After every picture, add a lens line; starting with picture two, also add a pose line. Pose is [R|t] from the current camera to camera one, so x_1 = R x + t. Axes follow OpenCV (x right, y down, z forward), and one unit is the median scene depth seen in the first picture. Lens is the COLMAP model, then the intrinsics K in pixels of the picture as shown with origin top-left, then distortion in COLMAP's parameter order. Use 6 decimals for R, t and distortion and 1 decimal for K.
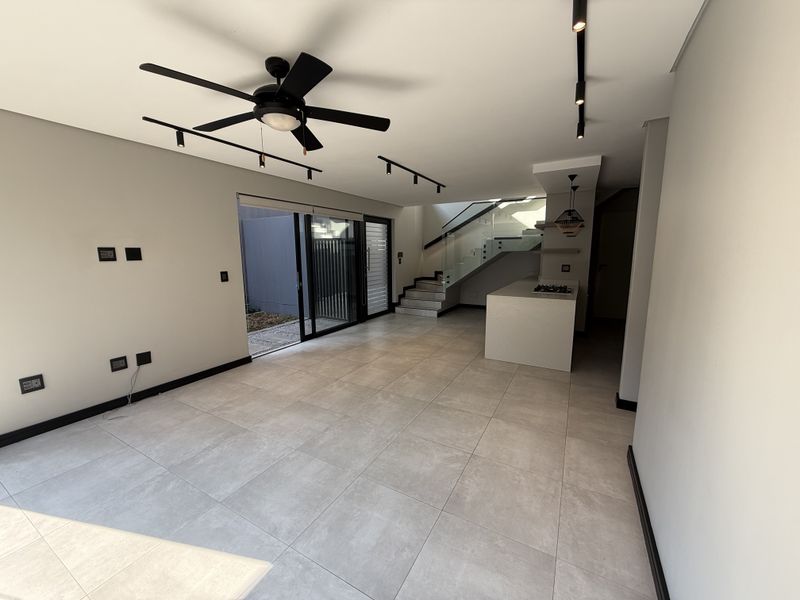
lens RADIAL K [[317.2, 0, 400.1], [0, 317.2, 298.8], [0, 0, 1]] dist [0.001055, -0.000002]
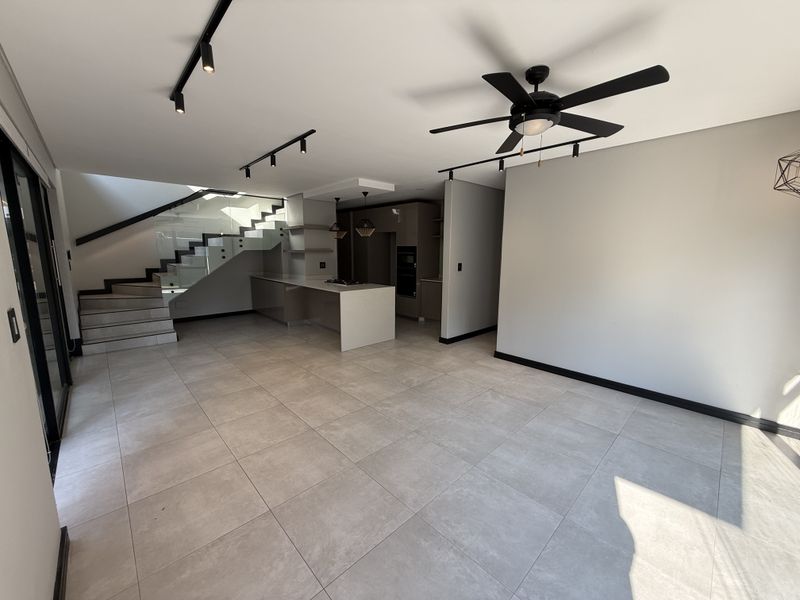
lens RADIAL K [[317.2, 0, 400.1], [0, 317.2, 298.8], [0, 0, 1]] dist [0.001055, -0.000002]
pose [[0.298054, -0.136492, 0.944740, -0.738970], [0.133102, 0.985998, 0.100461, -0.076453], [-0.945224, 0.095804, 0.312047, 0.538404]]
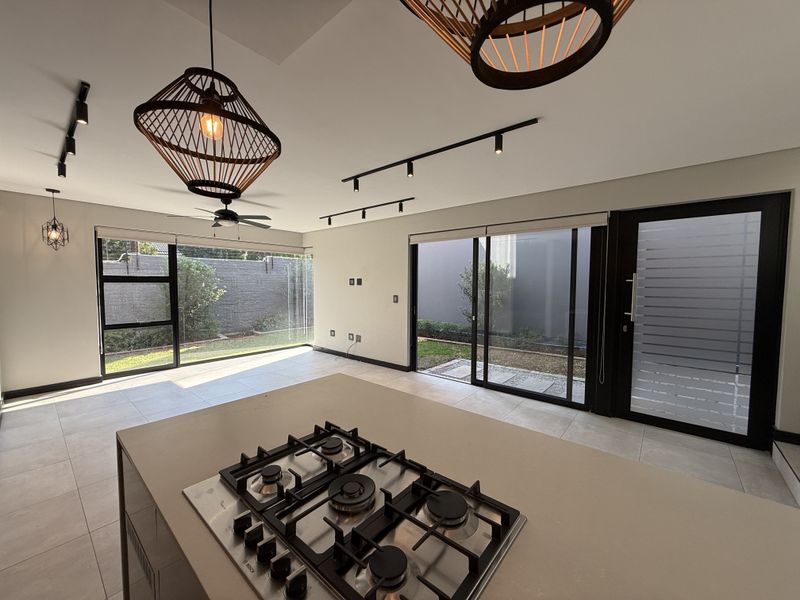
lens RADIAL K [[317.2, 0, 400.1], [0, 317.2, 298.8], [0, 0, 1]] dist [0.001055, -0.000002]
pose [[-0.192728, 0.053275, -0.979805, 0.774600], [-0.148418, 0.985454, 0.082776, -0.187267], [0.969963, 0.161374, -0.182017, 1.273083]]
